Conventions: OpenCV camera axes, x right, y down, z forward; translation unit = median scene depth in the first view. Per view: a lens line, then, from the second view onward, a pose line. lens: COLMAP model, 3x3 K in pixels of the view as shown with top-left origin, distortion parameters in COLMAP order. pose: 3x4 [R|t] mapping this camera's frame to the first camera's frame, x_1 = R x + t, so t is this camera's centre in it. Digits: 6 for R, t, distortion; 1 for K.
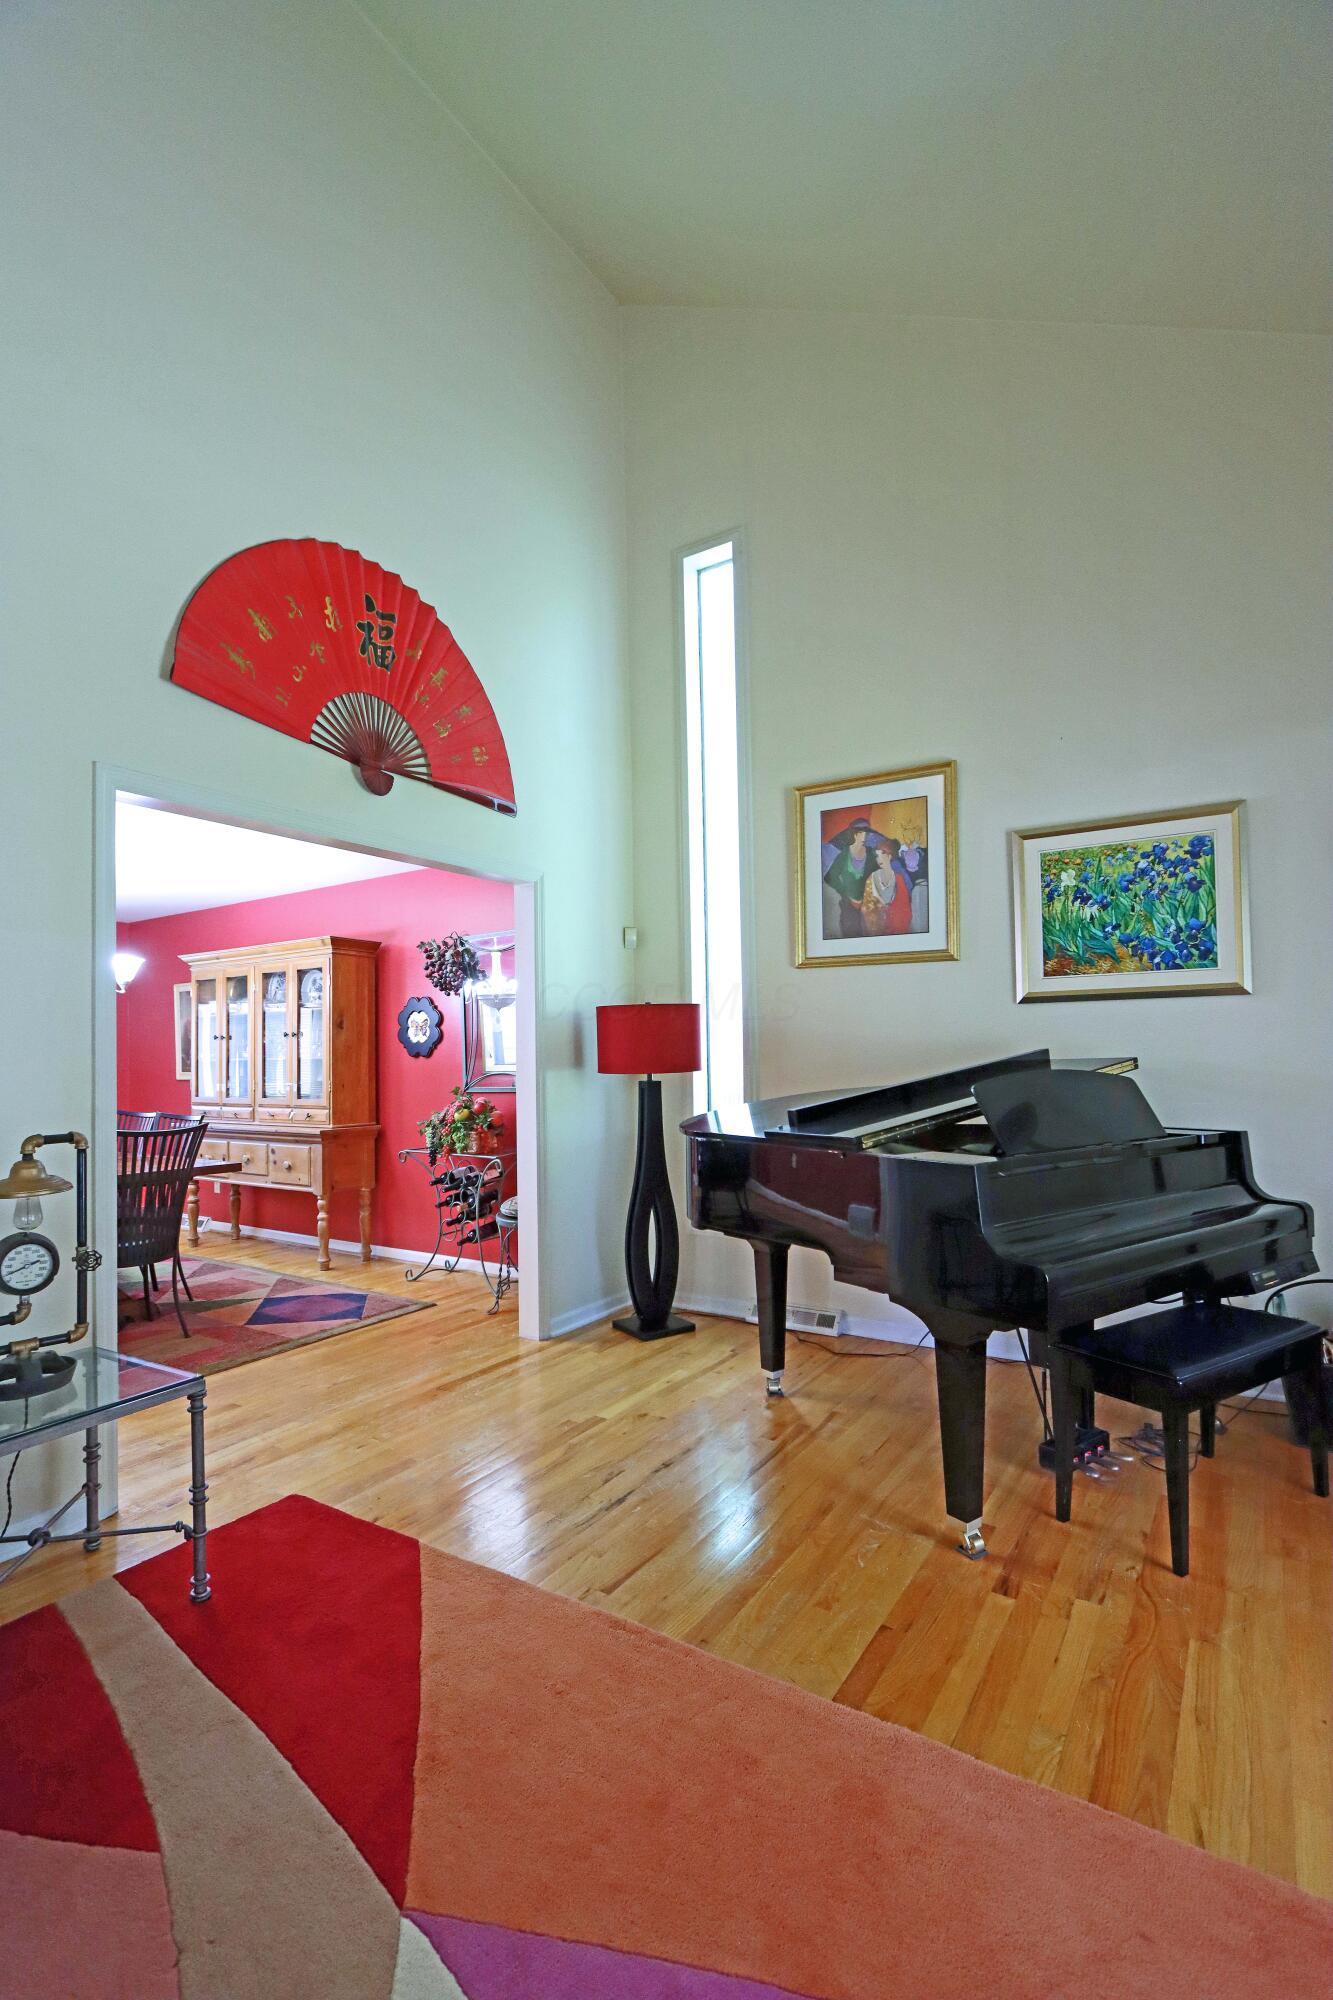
lens RADIAL K [[920.1, 0, 659.8], [0, 920.1, 1036.6], [0, 0, 1]] dist [-0.010751, 0.001417]
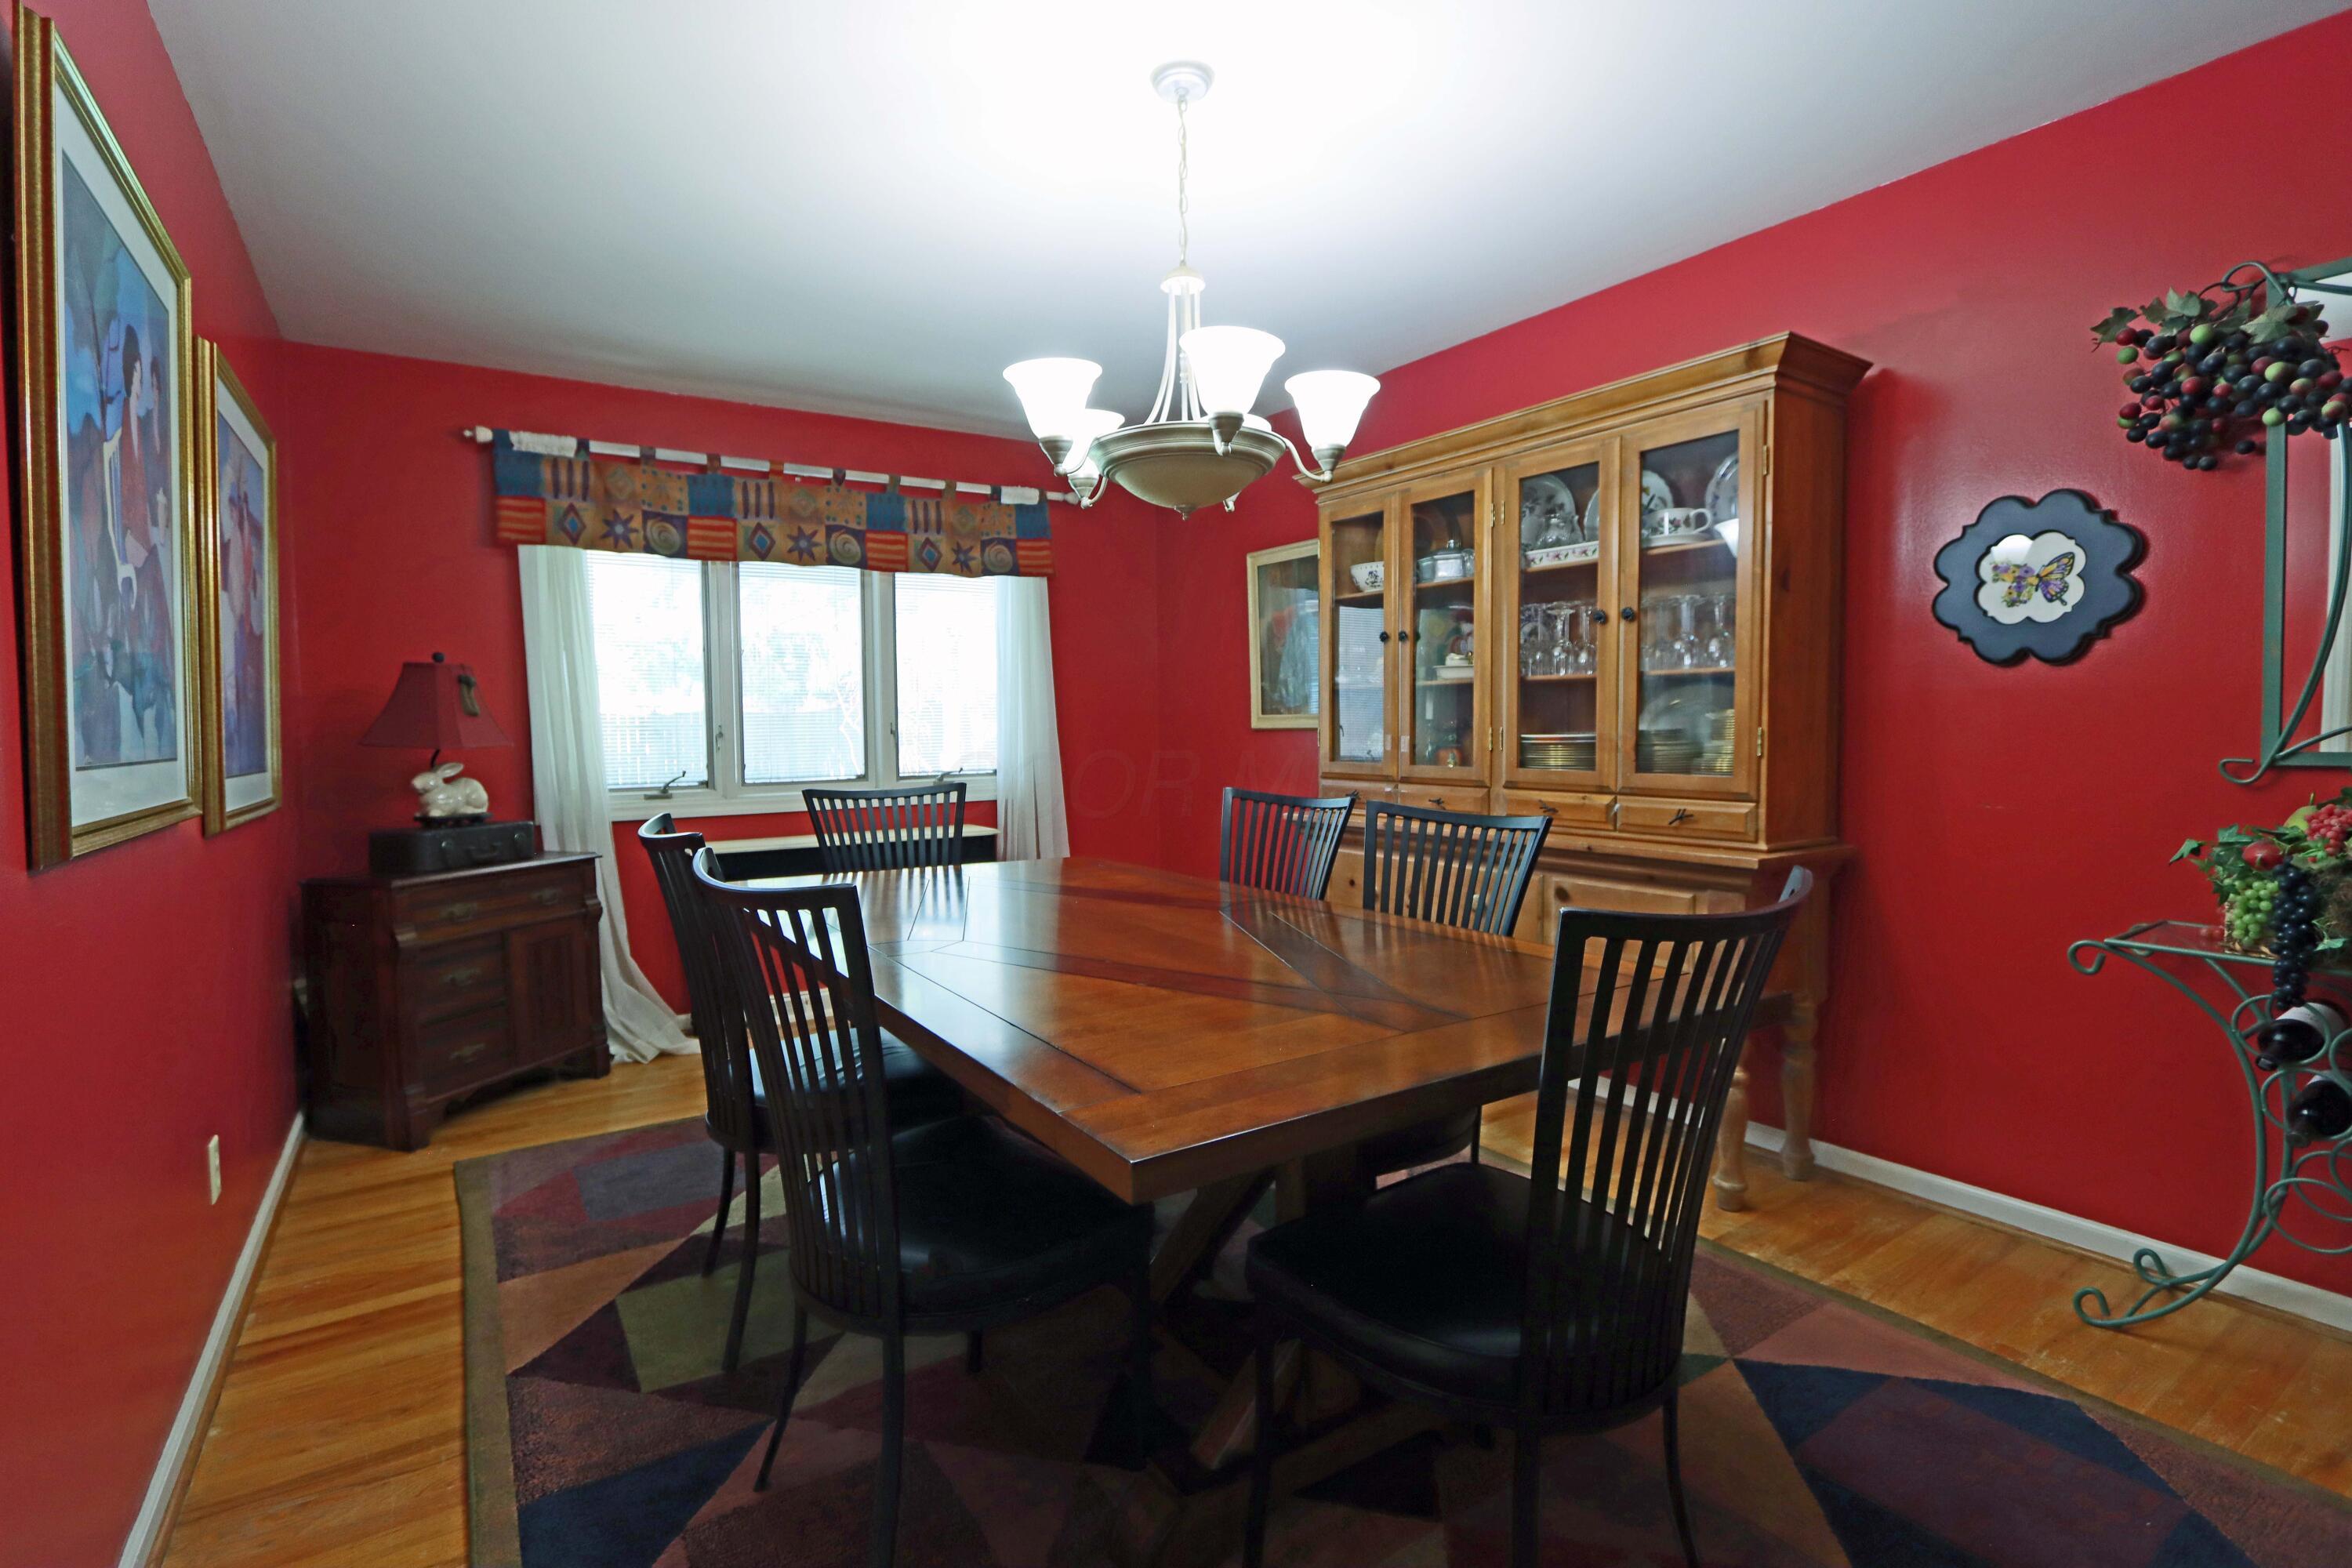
lens RADIAL K [[1082.0, 0, 1141.3], [0, 1082.0, 768.4], [0, 0, 1]] dist [-0.010751, 0.001417]
pose [[0.909006, 0.021210, -0.416243, -0.389673], [0.010183, 0.997276, 0.073054, 0.027951], [0.416659, -0.070646, 0.906314, 0.465937]]
